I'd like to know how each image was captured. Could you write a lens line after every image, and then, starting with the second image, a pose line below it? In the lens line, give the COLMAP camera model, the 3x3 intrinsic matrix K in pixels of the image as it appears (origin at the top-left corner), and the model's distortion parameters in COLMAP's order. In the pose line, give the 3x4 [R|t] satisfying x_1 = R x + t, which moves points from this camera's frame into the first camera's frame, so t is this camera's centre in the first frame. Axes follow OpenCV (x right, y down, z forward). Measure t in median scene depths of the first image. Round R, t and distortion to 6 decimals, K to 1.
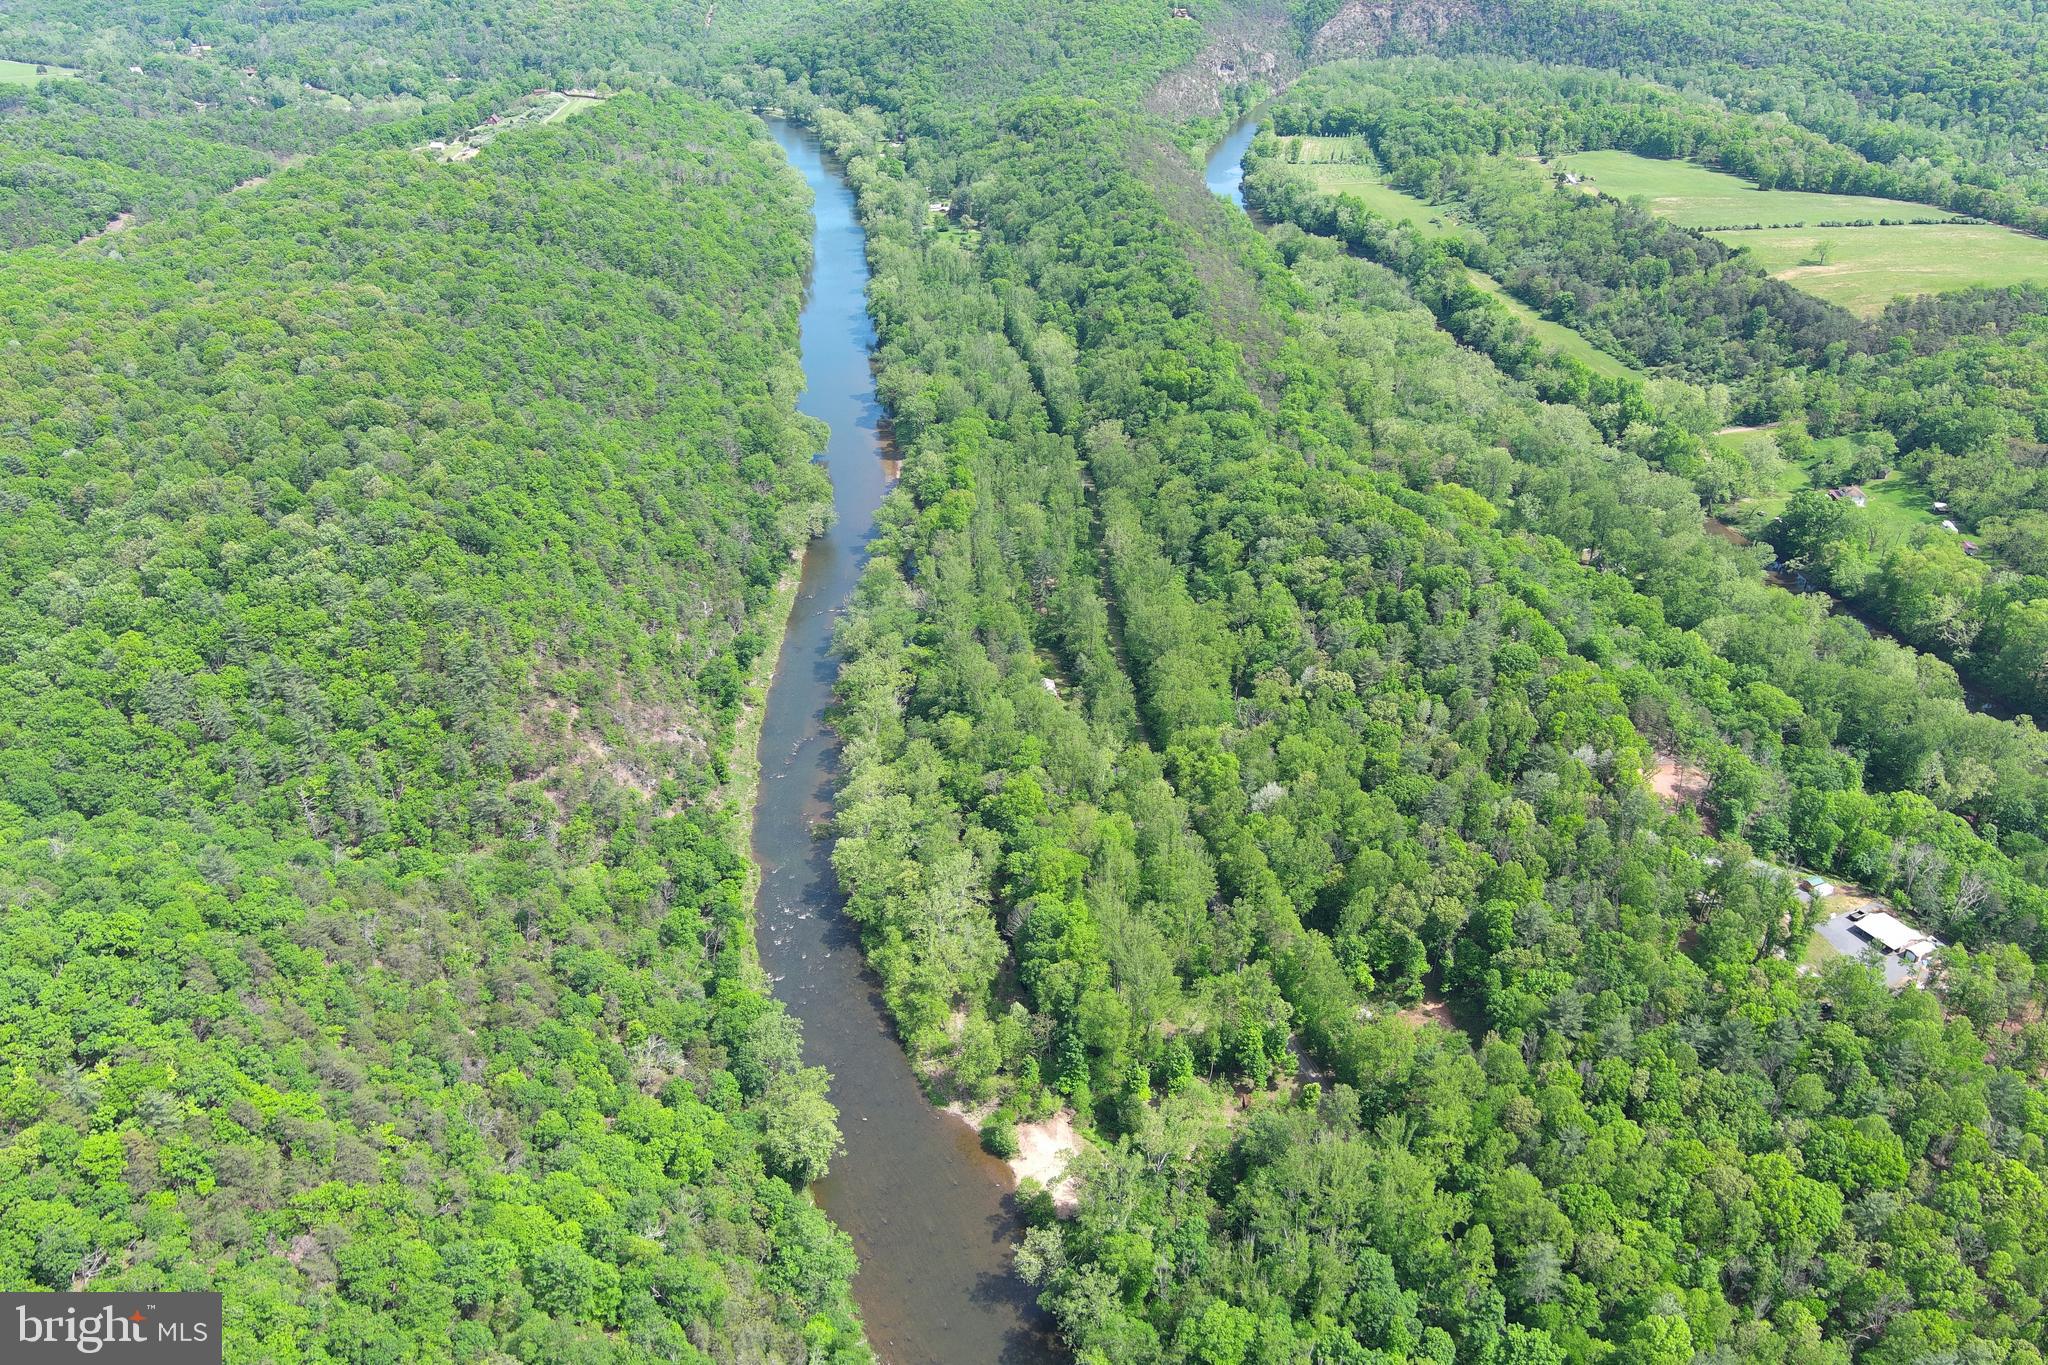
lens RADIAL K [[1581.4, 0, 1024.0], [0, 1581.4, 682.5], [0, 0, 1]] dist [0.007103, 0.009039]
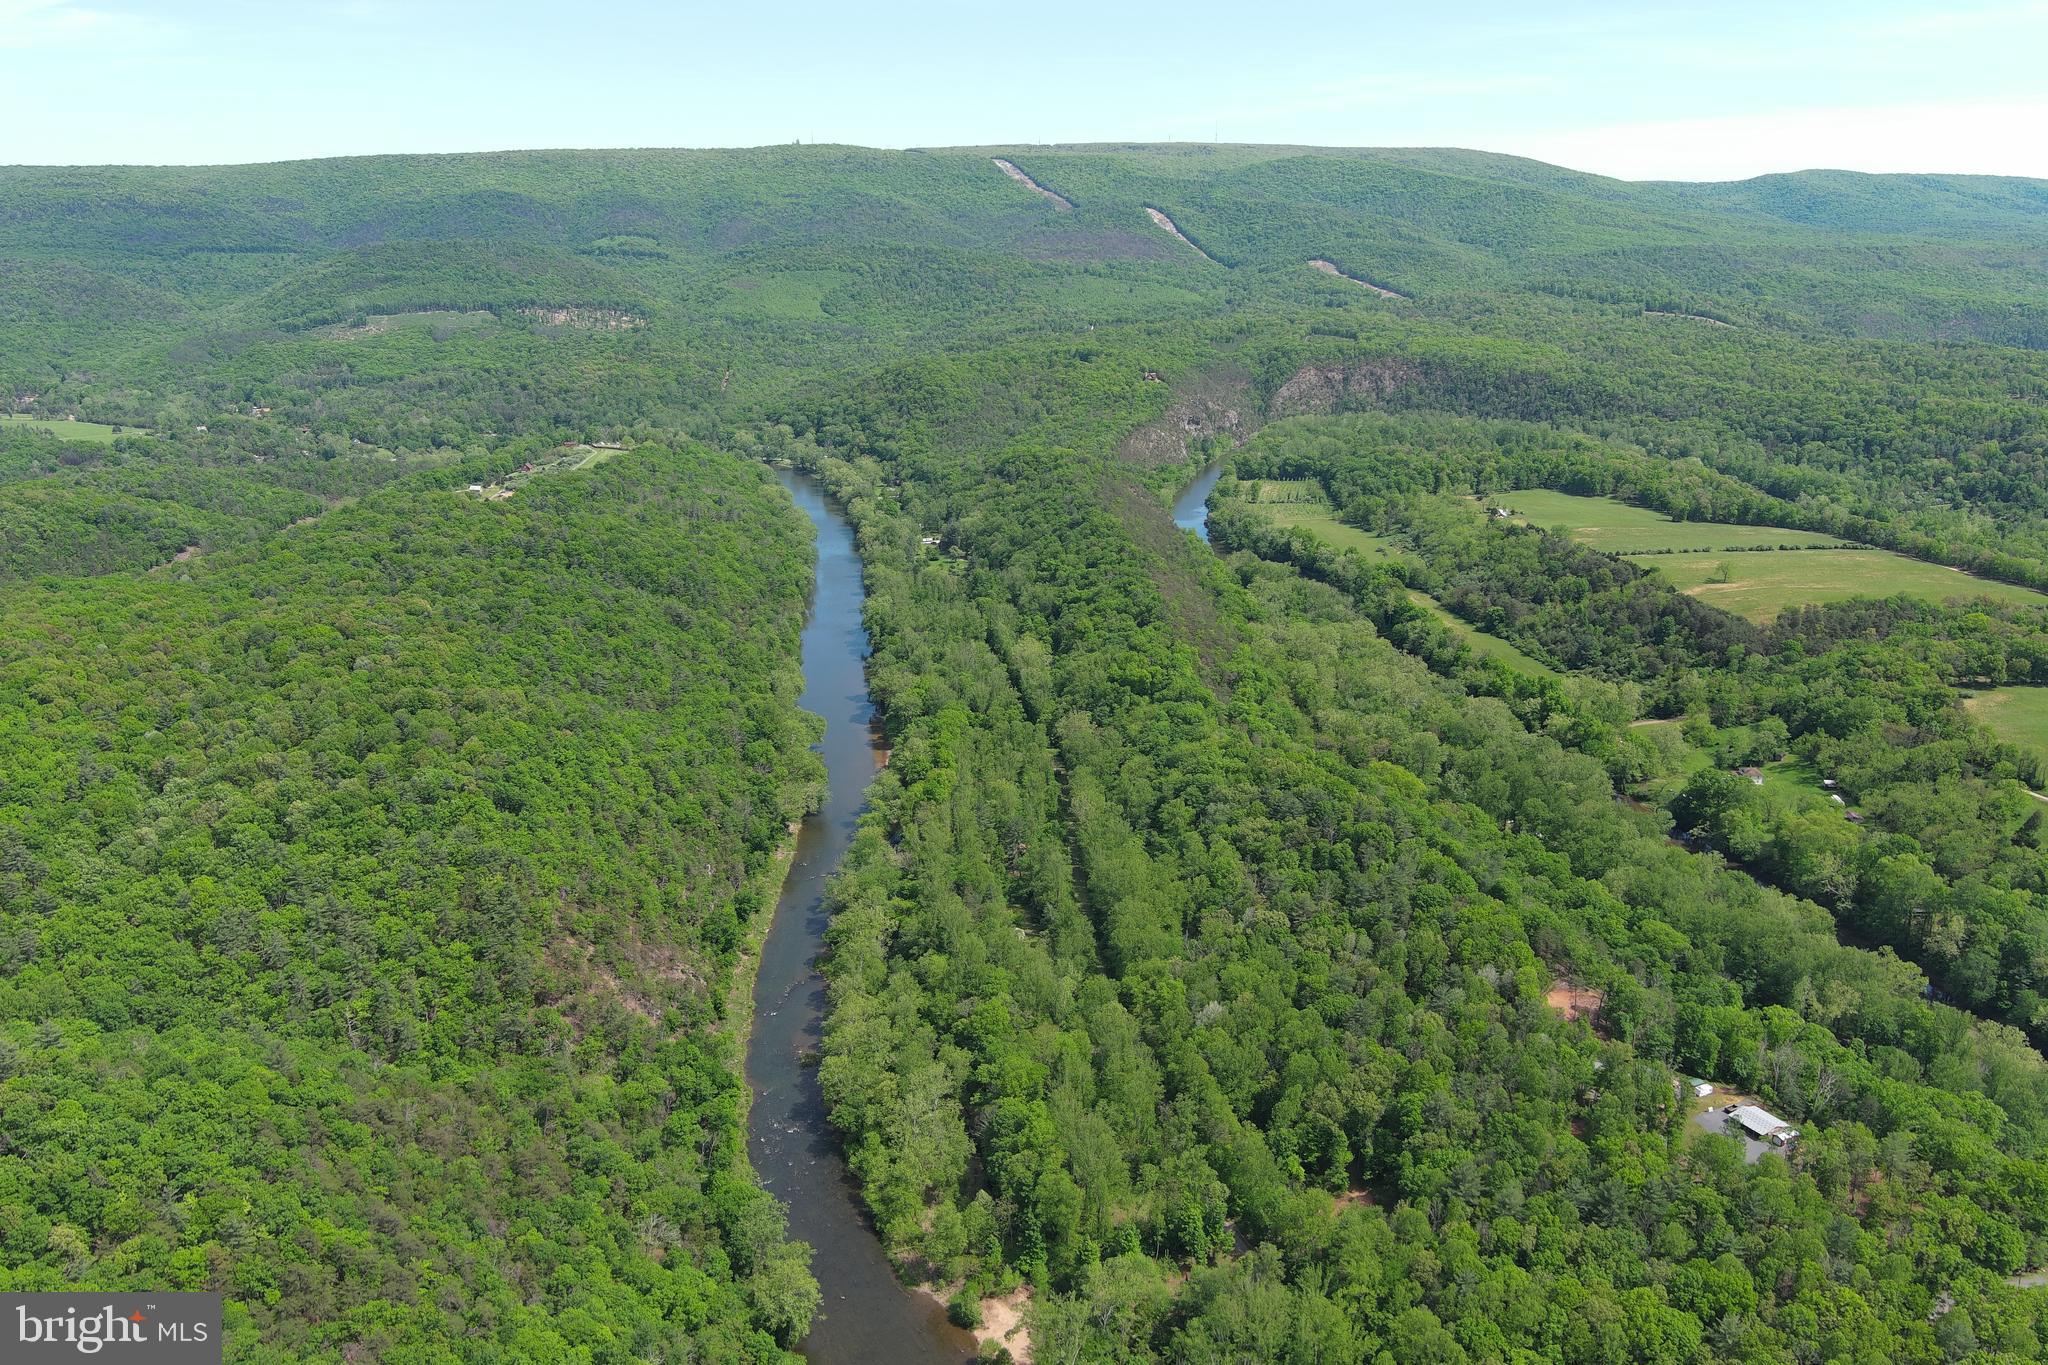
lens RADIAL K [[1574.4, 0, 1024.0], [0, 1574.4, 682.5], [0, 0, 1]] dist [0.042224, -0.067117]
pose [[0.999984, -0.004194, 0.003787, 0.009486], [0.004897, 0.977628, -0.210286, 0.037427], [-0.002821, 0.210301, 0.977633, -0.069234]]
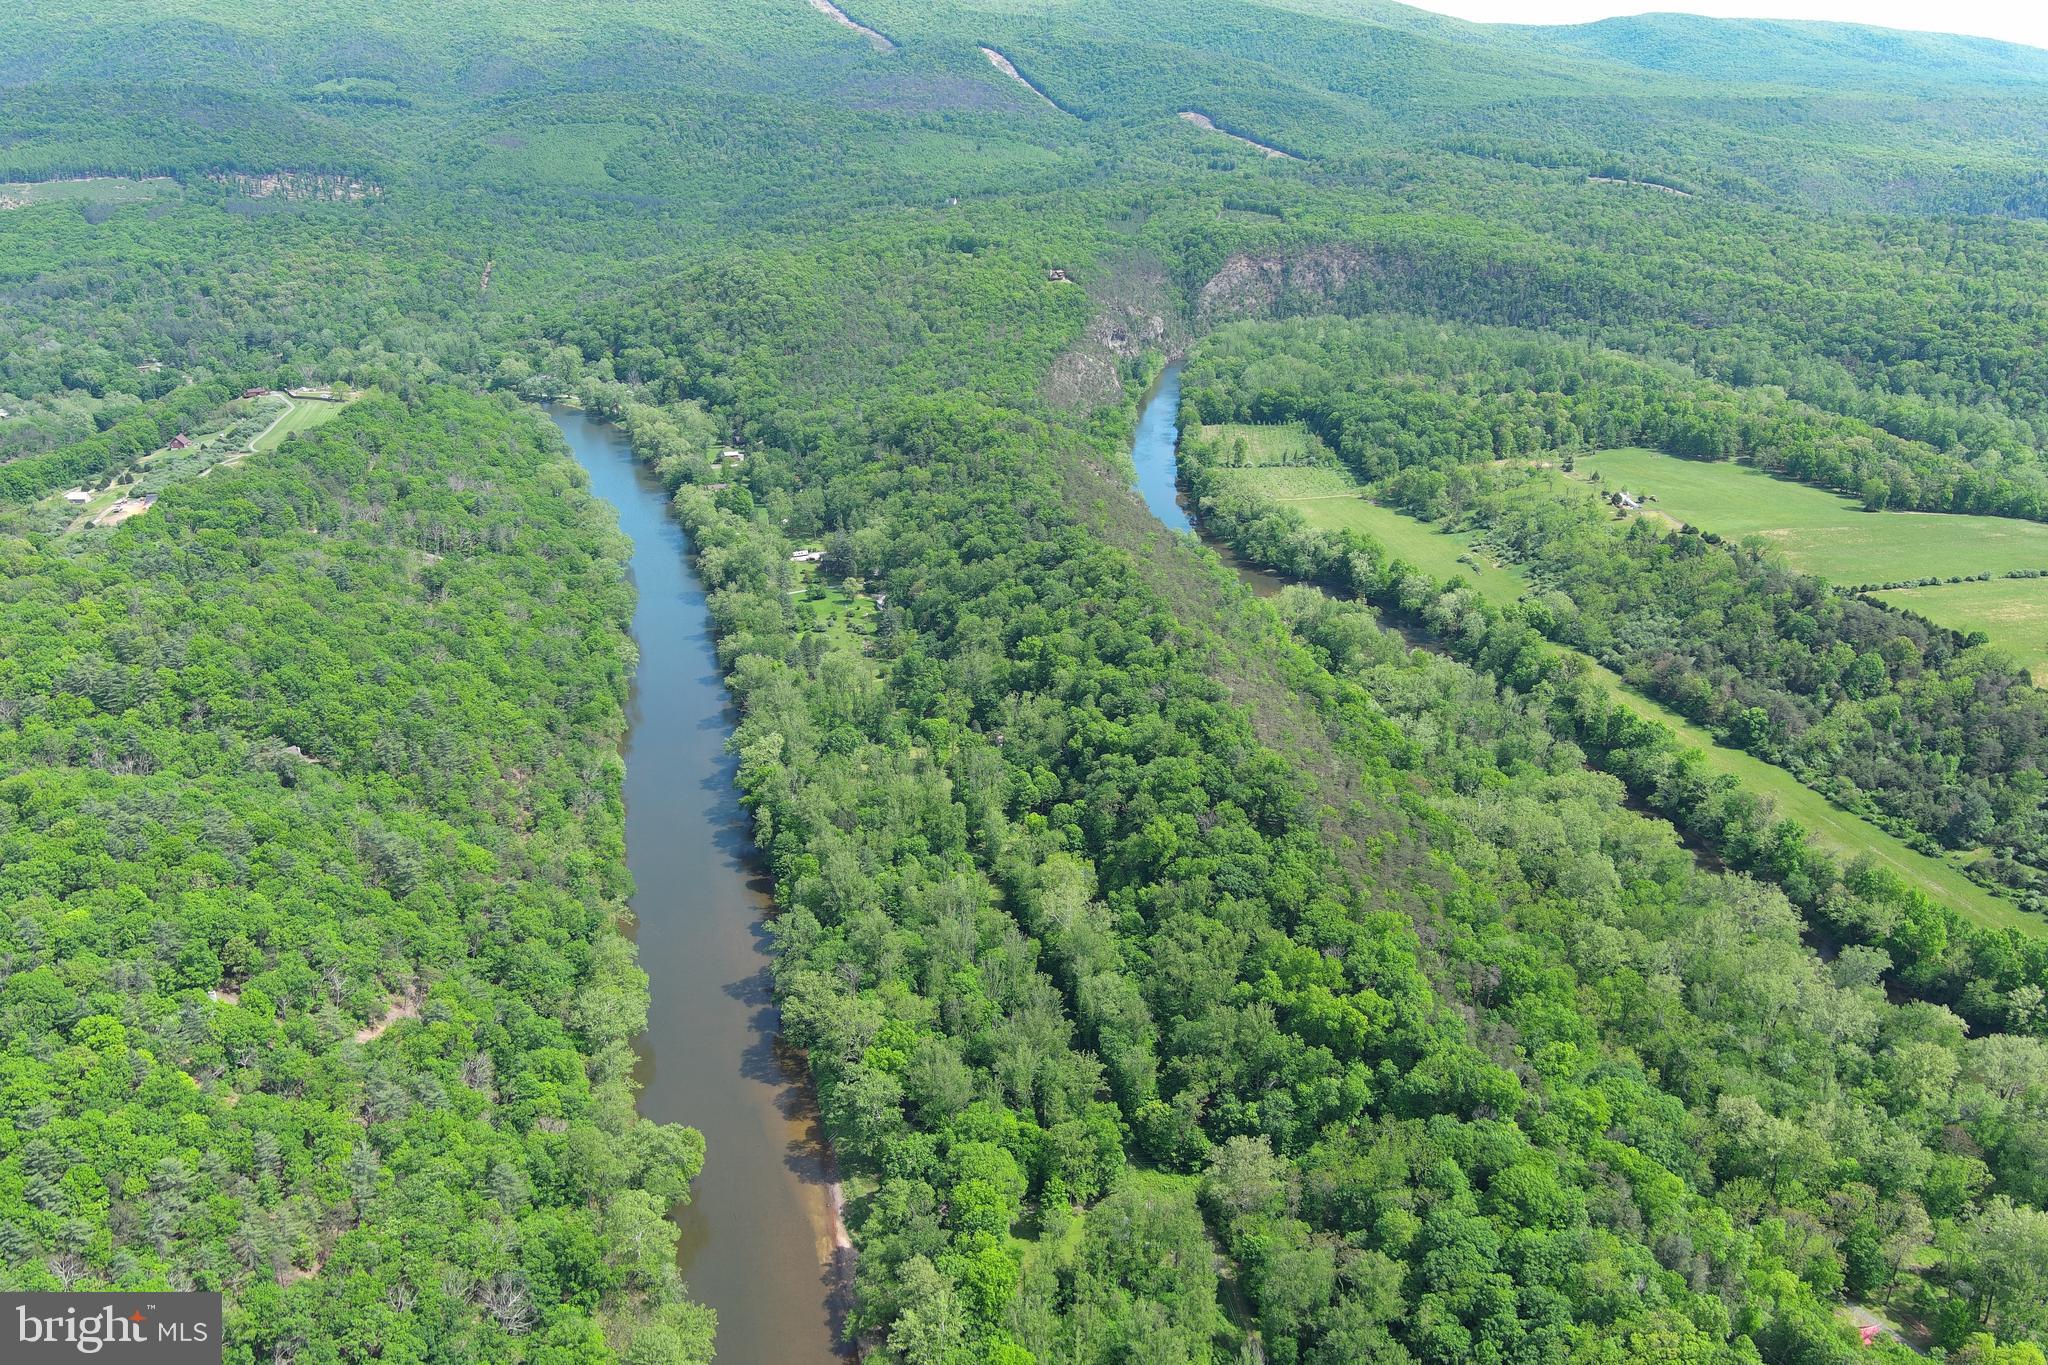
lens RADIAL K [[1578.6, 0, 1024.0], [0, 1578.6, 682.5], [0, 0, 1]] dist [0.019342, -0.013007]
pose [[0.991522, -0.044611, 0.122039, -0.063048], [0.059130, 0.991244, -0.118063, -0.208051], [-0.115704, 0.124278, 0.985478, 0.375865]]
